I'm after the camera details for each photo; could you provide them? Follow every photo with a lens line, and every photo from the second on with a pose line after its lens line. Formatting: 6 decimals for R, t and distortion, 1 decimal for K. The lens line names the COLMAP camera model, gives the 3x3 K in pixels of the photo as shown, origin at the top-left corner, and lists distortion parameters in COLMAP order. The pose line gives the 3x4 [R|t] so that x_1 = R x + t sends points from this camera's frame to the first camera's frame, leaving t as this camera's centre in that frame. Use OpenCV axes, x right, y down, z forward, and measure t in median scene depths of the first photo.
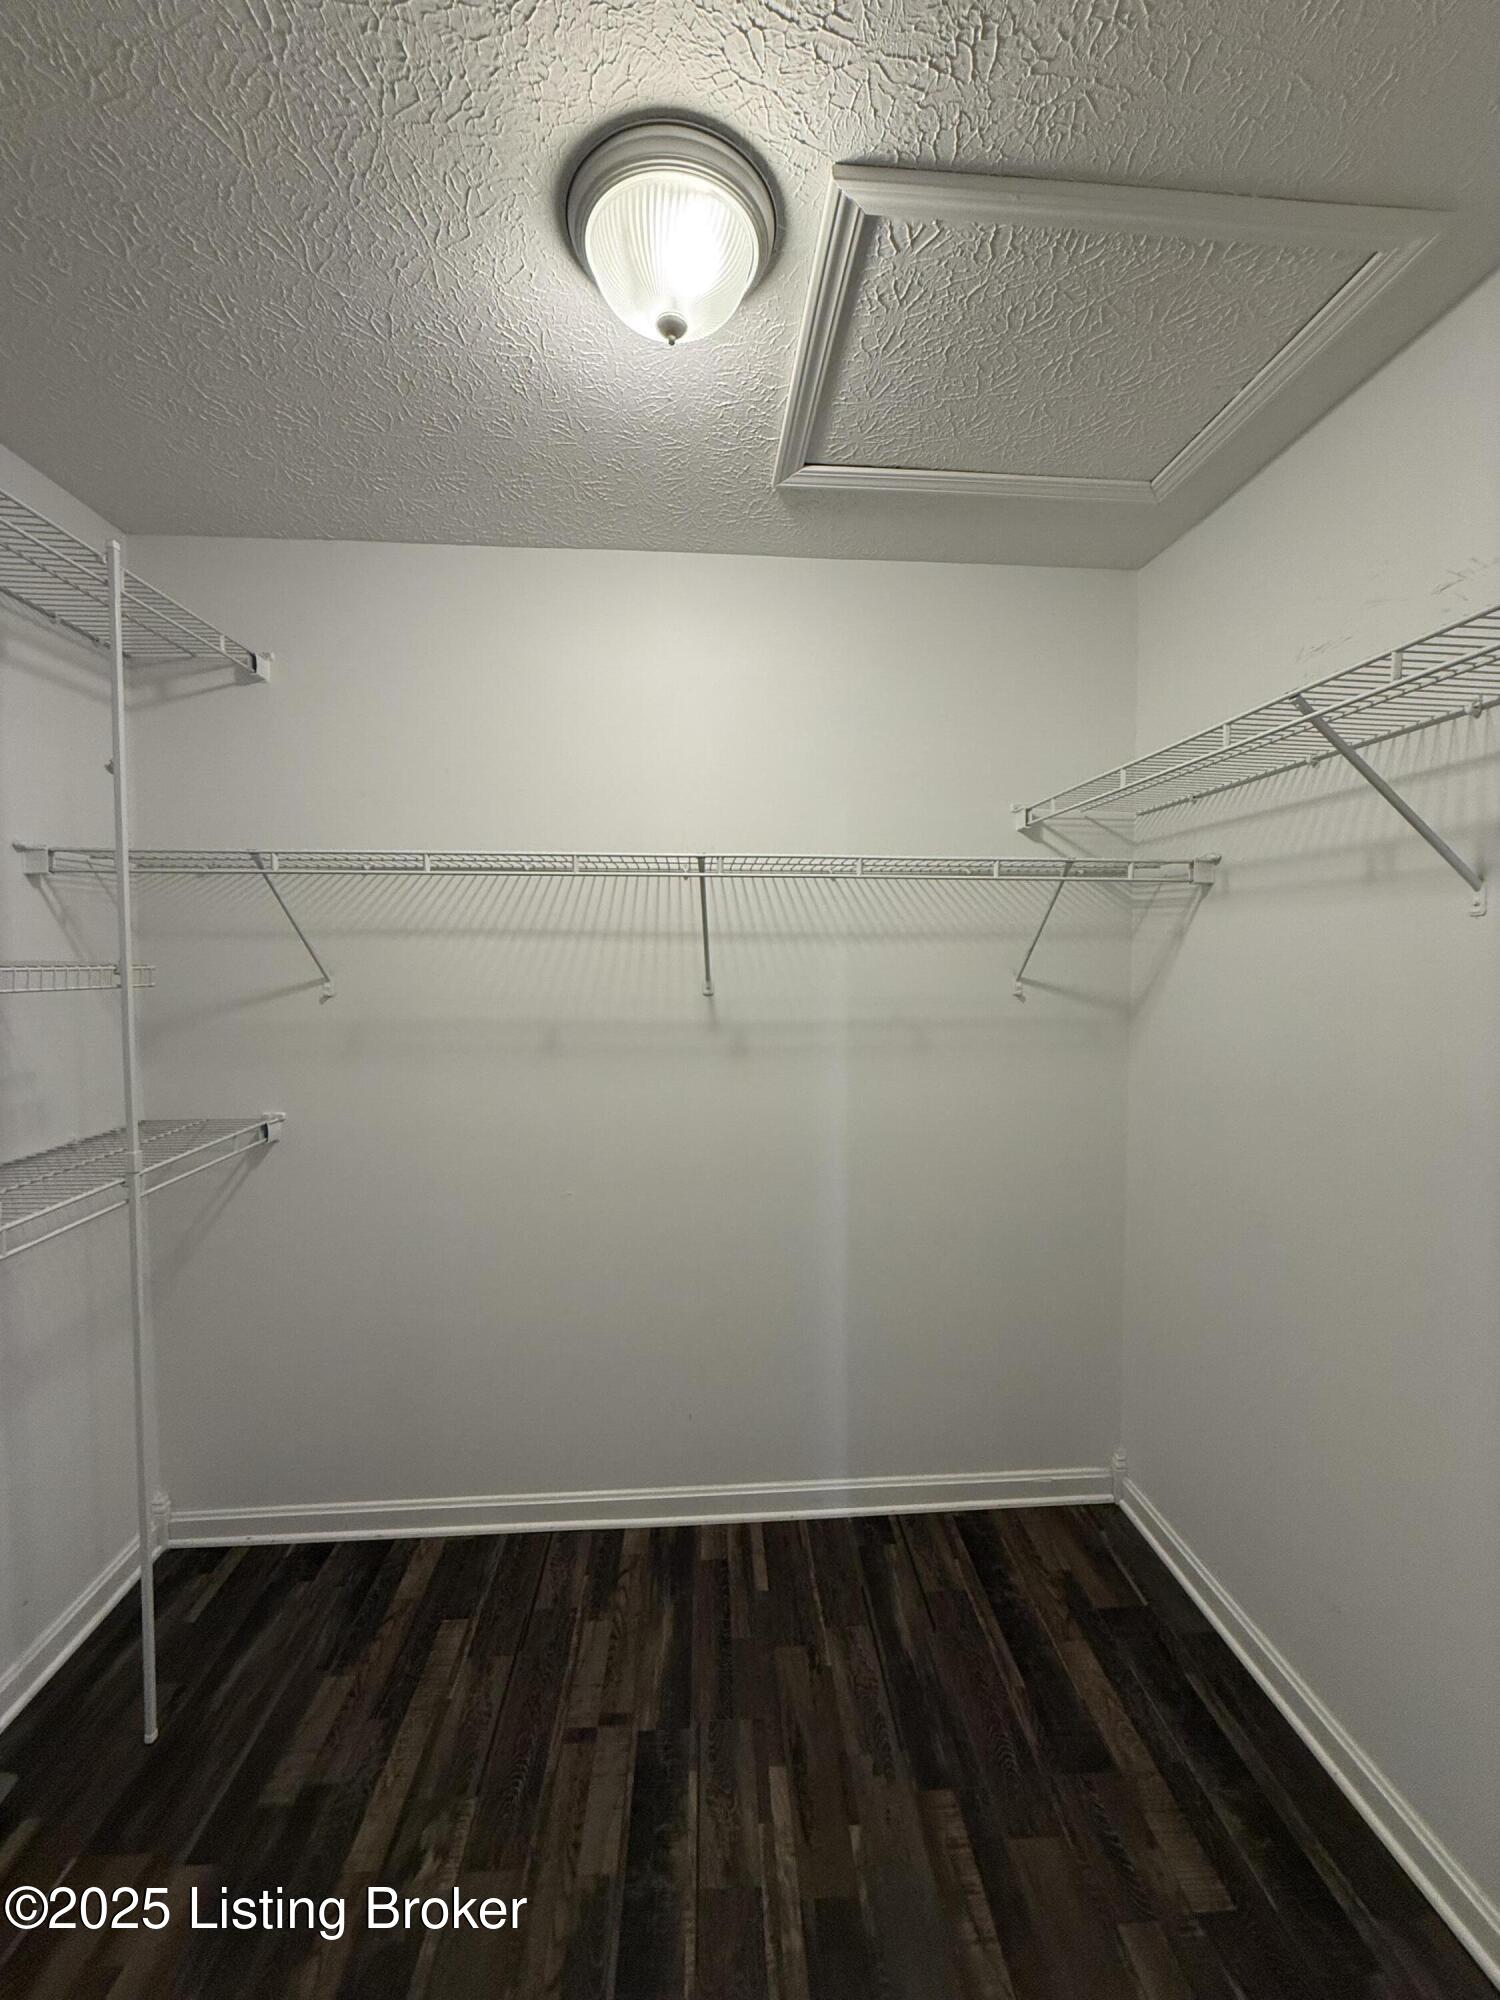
lens RADIAL K [[795.0, 0, 753.1], [0, 795.0, 994.6], [0, 0, 1]] dist [-0.000058, -0.000093]
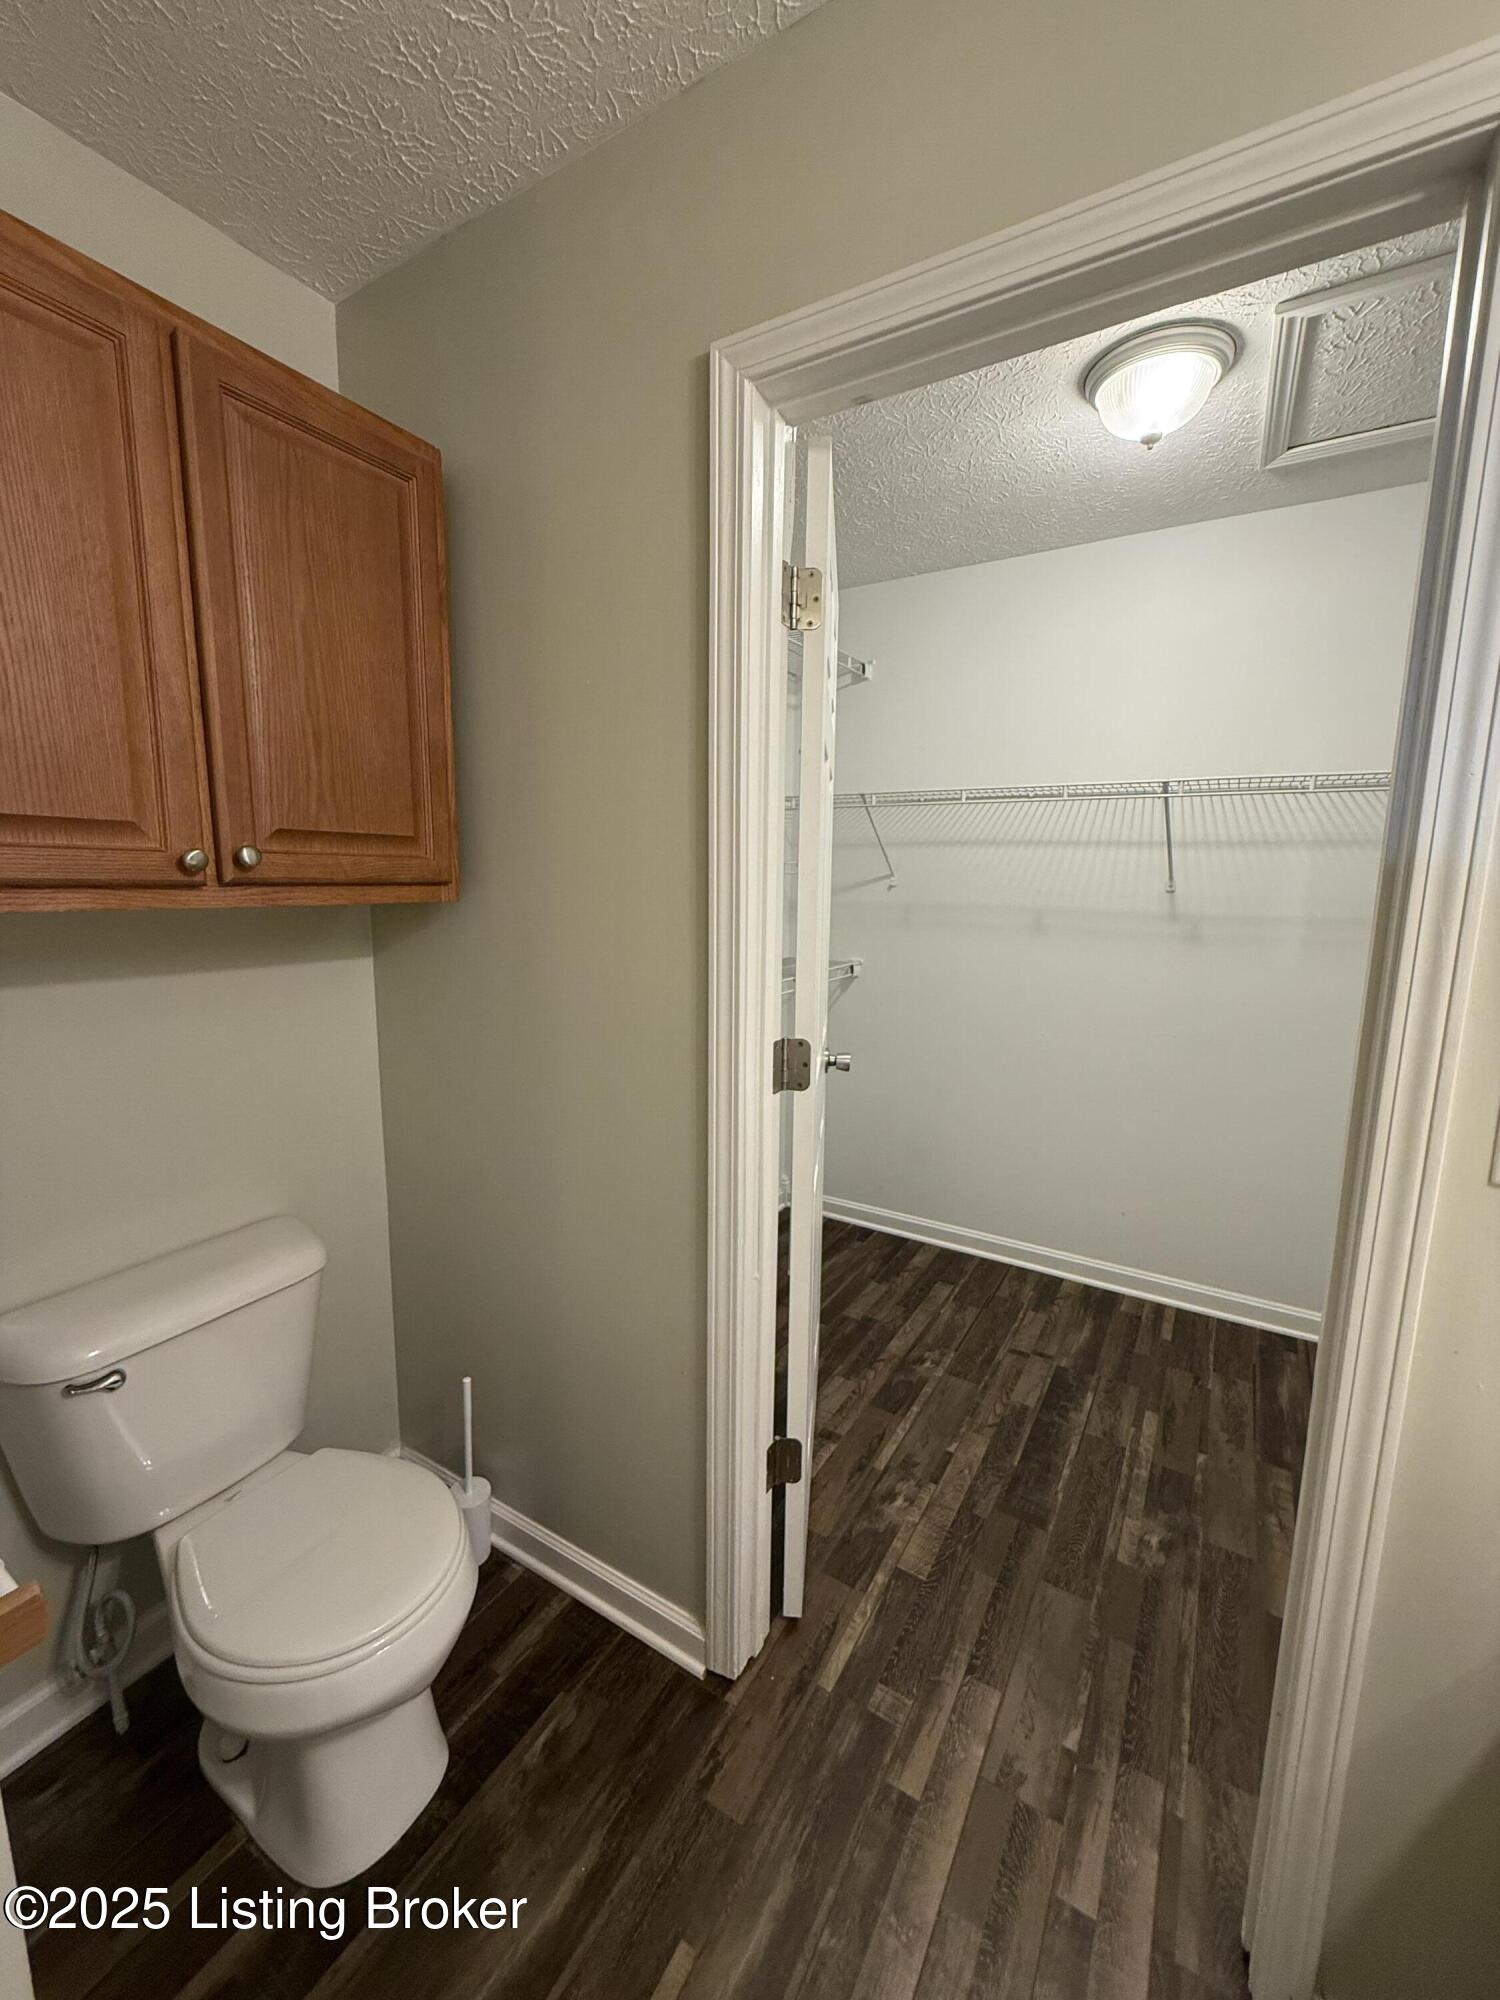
lens RADIAL K [[795.0, 0, 750.2], [0, 795.0, 995.1], [0, 0, 1]] dist [-0.000058, -0.000093]
pose [[0.817687, 0.098380, -0.567194, 0.151469], [-0.042424, 0.992908, 0.111061, 0.059677], [0.574098, -0.066750, 0.816061, -0.485886]]
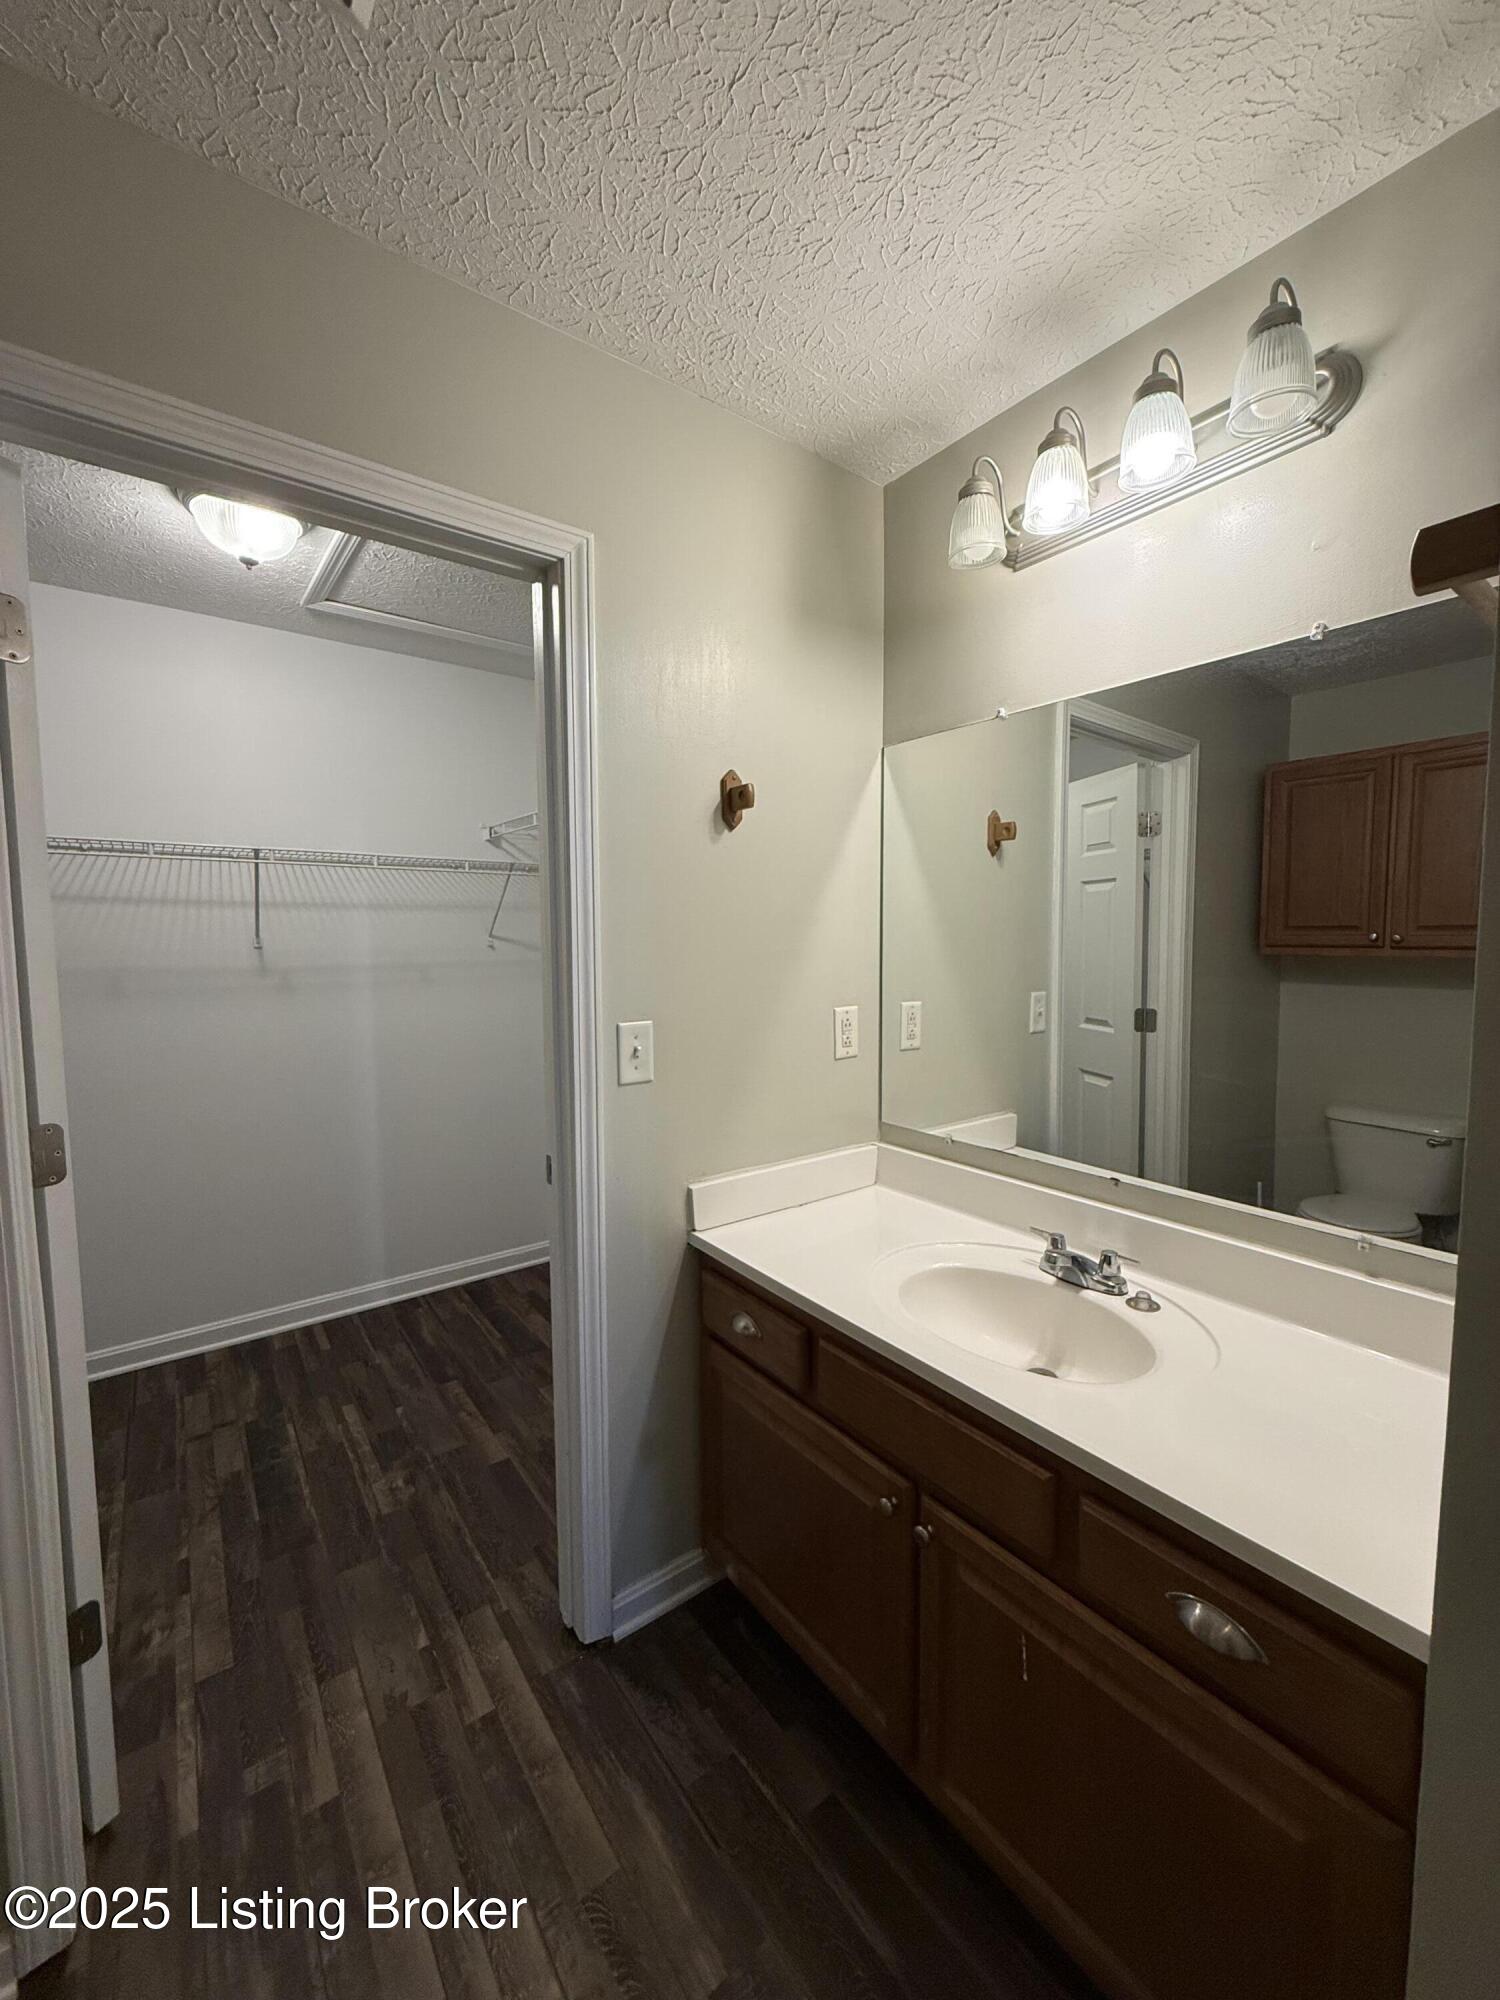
lens RADIAL K [[795.0, 0, 749.0], [0, 795.0, 995.0], [0, 0, 1]] dist [-0.000058, -0.000093]
pose [[0.841680, -0.044197, 0.538164, -0.100014], [0.031772, 0.998971, 0.032350, 0.074536], [-0.539041, -0.010130, 0.842219, -0.706245]]
